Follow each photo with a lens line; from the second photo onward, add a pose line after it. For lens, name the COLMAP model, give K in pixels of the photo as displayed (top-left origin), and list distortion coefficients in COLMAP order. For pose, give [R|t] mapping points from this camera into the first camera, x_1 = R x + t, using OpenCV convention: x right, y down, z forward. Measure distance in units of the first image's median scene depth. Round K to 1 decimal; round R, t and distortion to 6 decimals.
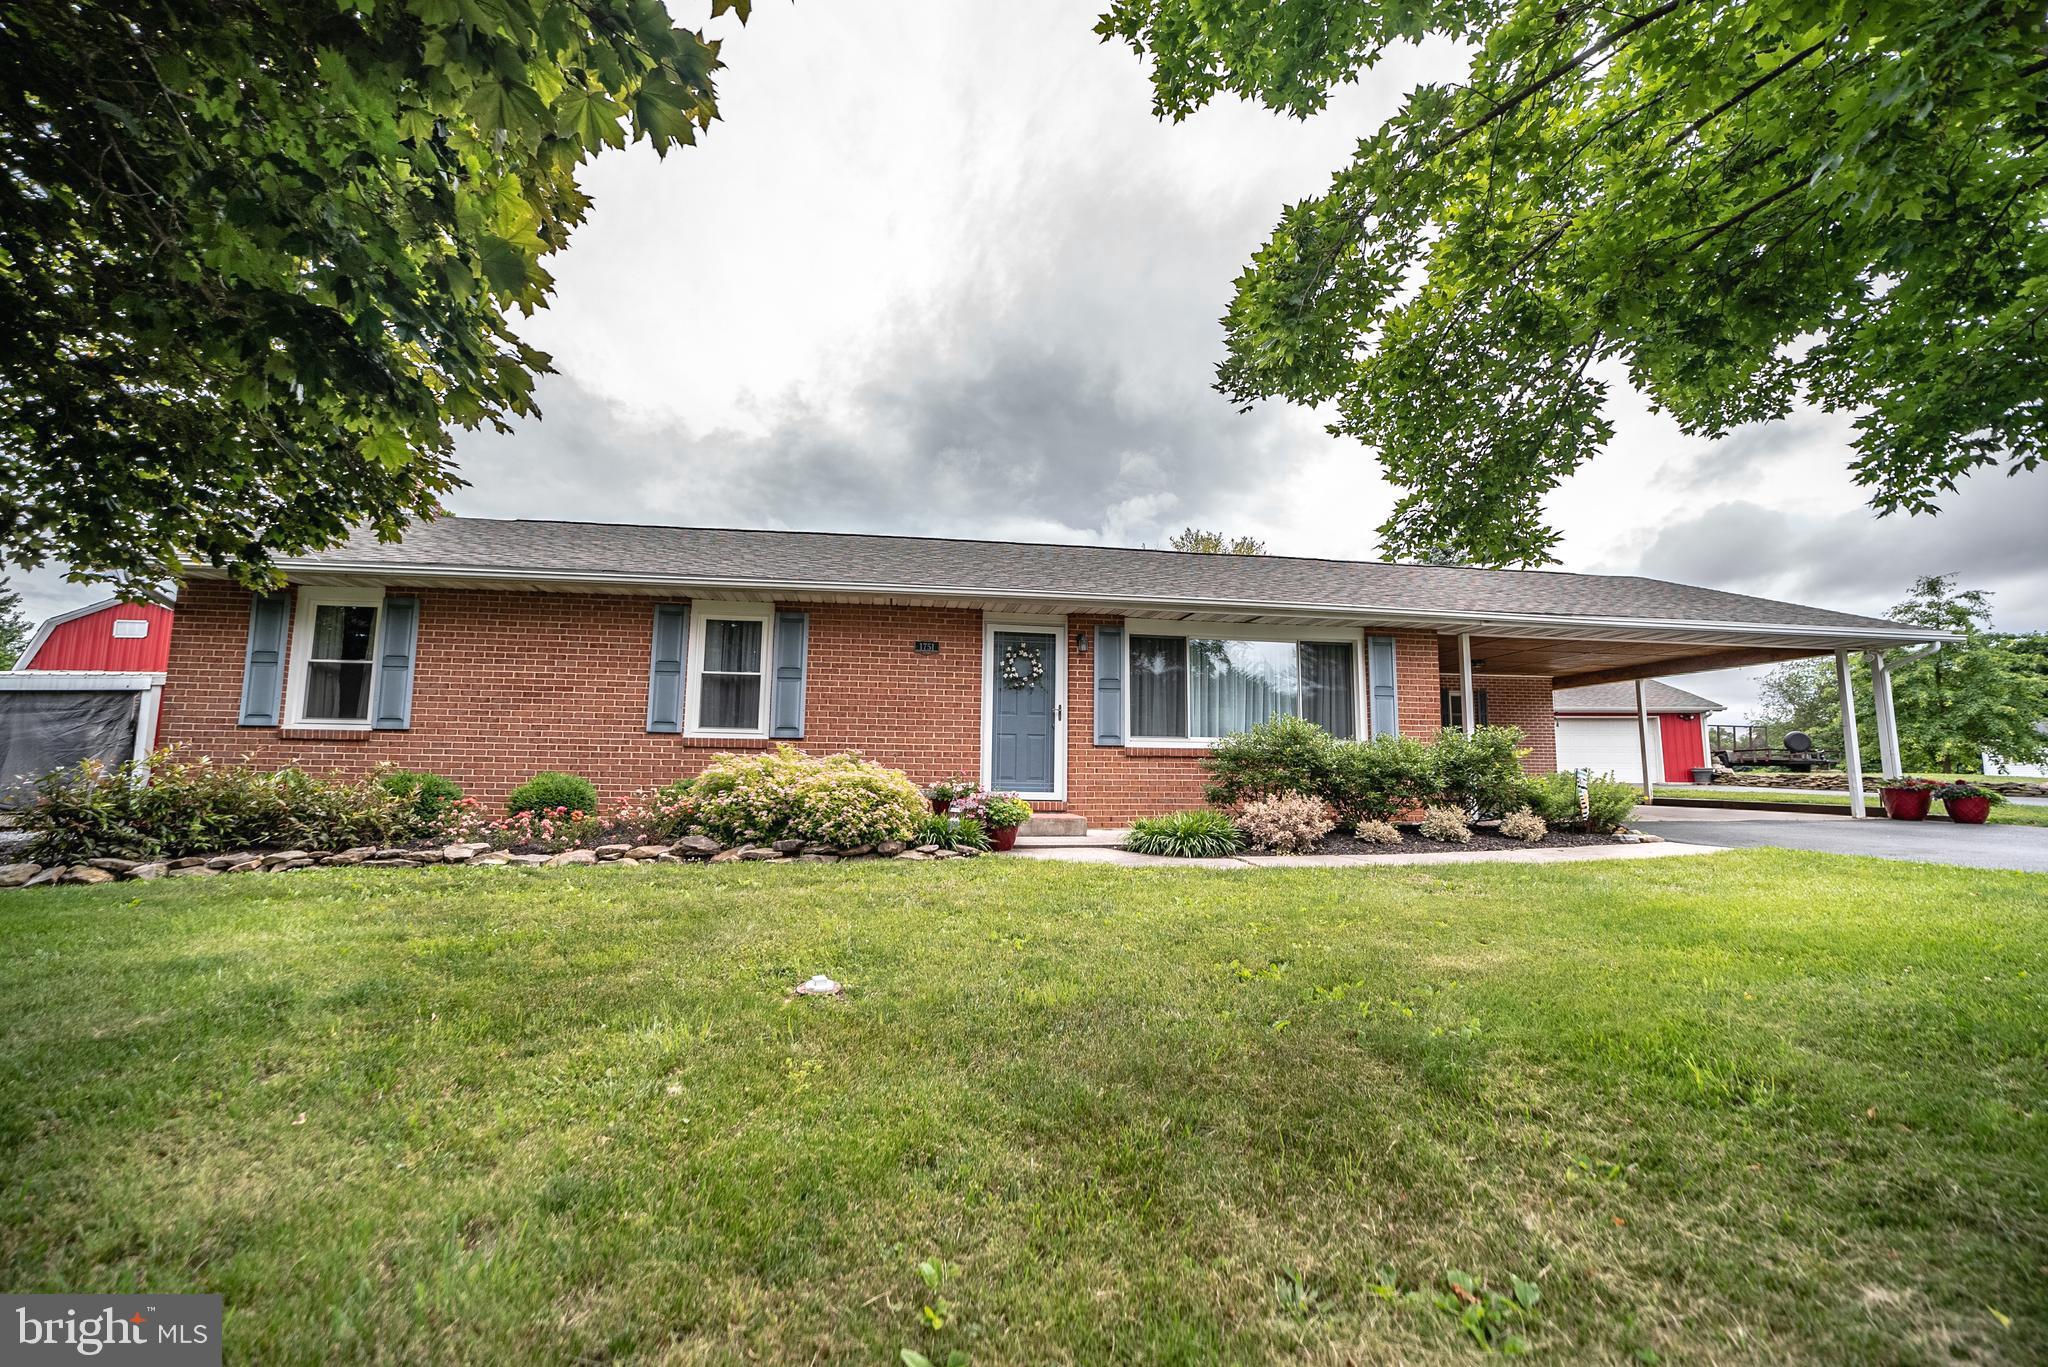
lens RADIAL K [[938.0, 0, 1019.9], [0, 938.0, 679.7], [0, 0, 1]] dist [-0.031350, 0.002513]
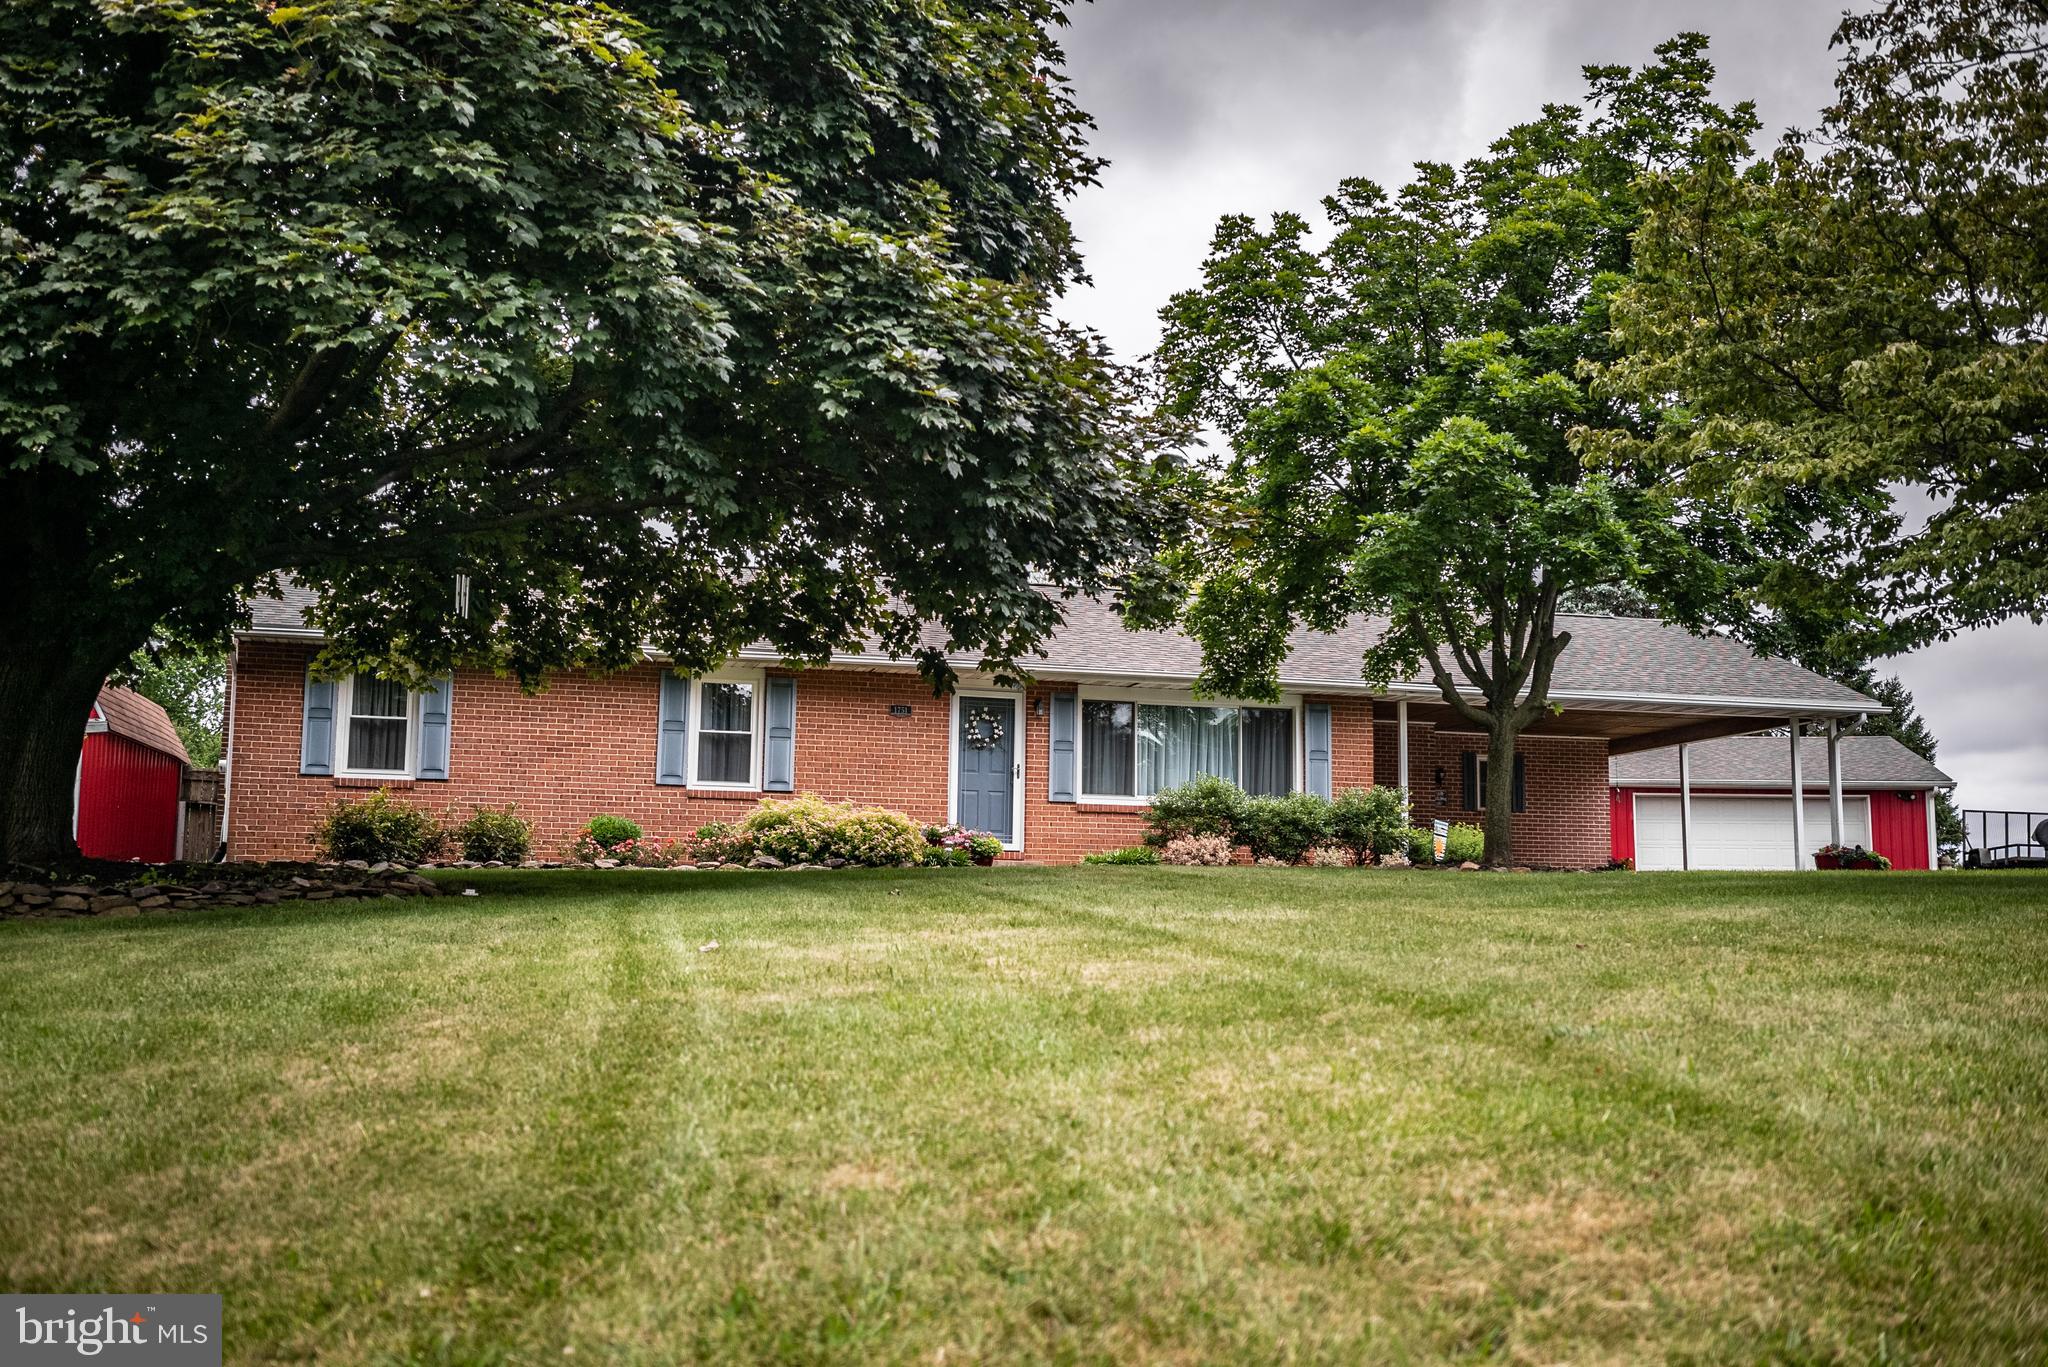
lens RADIAL K [[2042.0, 0, 1021.3], [0, 2042.0, 681.3], [0, 0, 1]] dist [-0.015142, 0.000000]
pose [[0.996225, 0.015261, 0.085456, -0.170460], [-0.013825, 0.999754, -0.017373, -0.030815], [-0.085700, 0.016126, 0.996190, -1.477177]]
